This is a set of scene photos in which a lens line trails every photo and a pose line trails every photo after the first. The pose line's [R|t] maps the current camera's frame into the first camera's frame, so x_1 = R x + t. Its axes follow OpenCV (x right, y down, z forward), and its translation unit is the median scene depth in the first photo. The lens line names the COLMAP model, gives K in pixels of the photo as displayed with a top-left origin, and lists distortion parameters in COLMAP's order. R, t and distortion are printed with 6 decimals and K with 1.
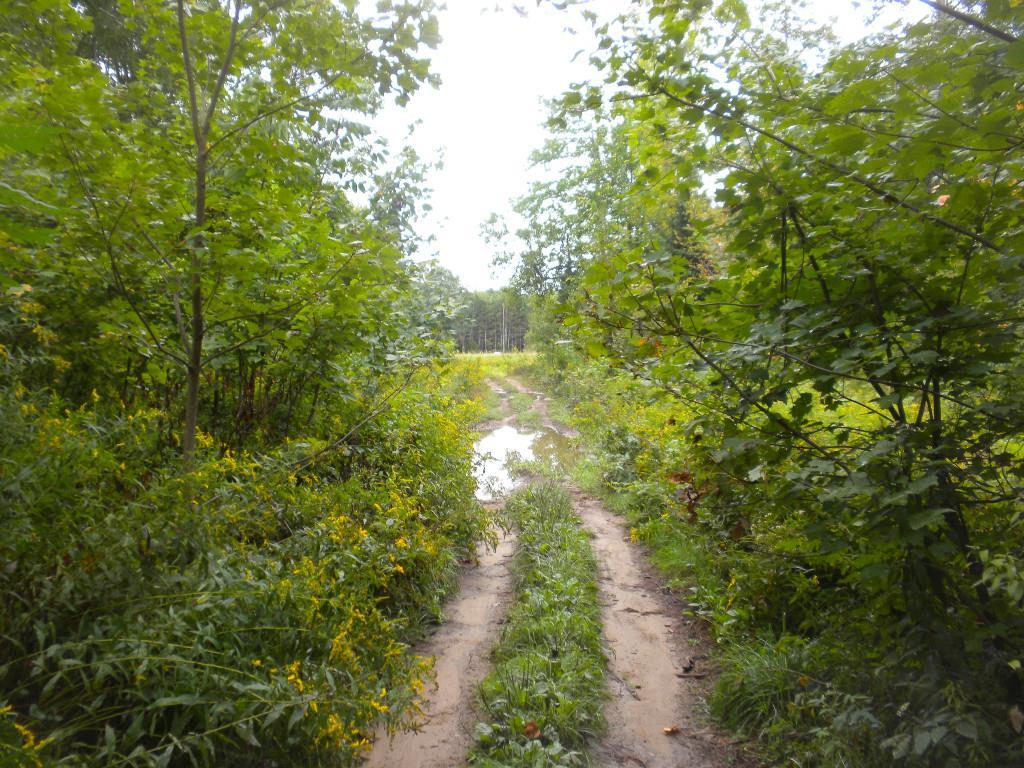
lens RADIAL K [[1060.8, 0, 512.0], [0, 1060.8, 384.0], [0, 0, 1]] dist [0.017137, -0.019650]
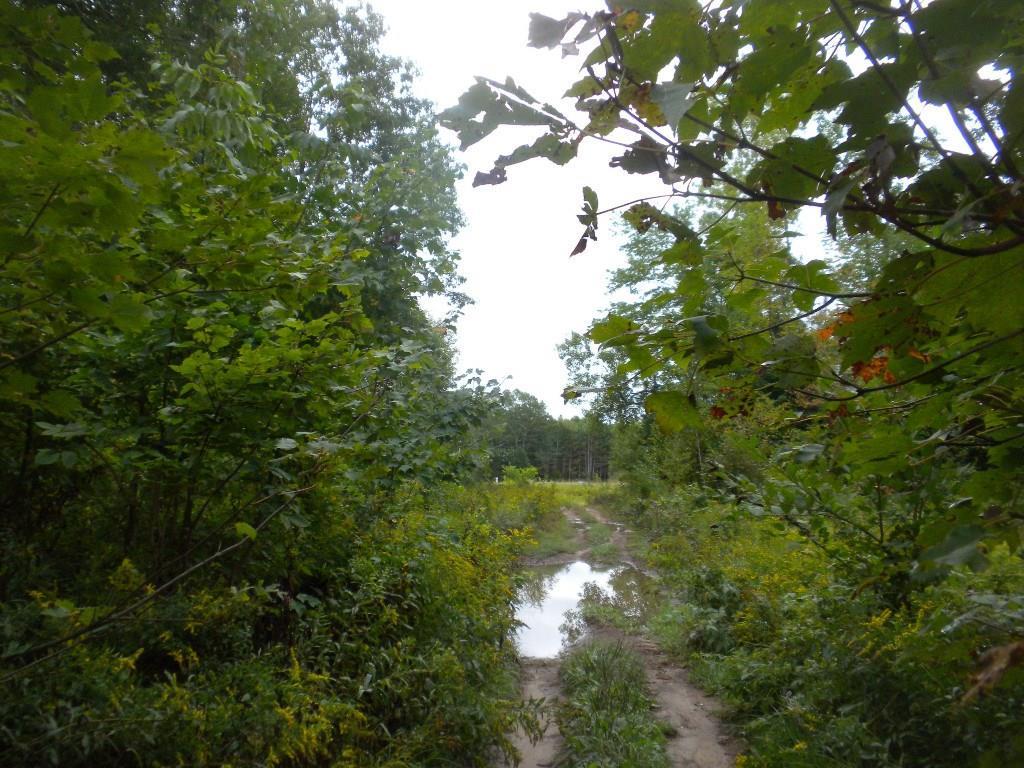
lens RADIAL K [[1060.8, 0, 512.0], [0, 1060.8, 384.0], [0, 0, 1]] dist [0.017137, -0.019650]
pose [[0.996515, 0.016225, -0.081820, 0.009017], [-0.026023, 0.992414, -0.120152, 0.001390], [0.079250, 0.121862, 0.989378, 0.103826]]
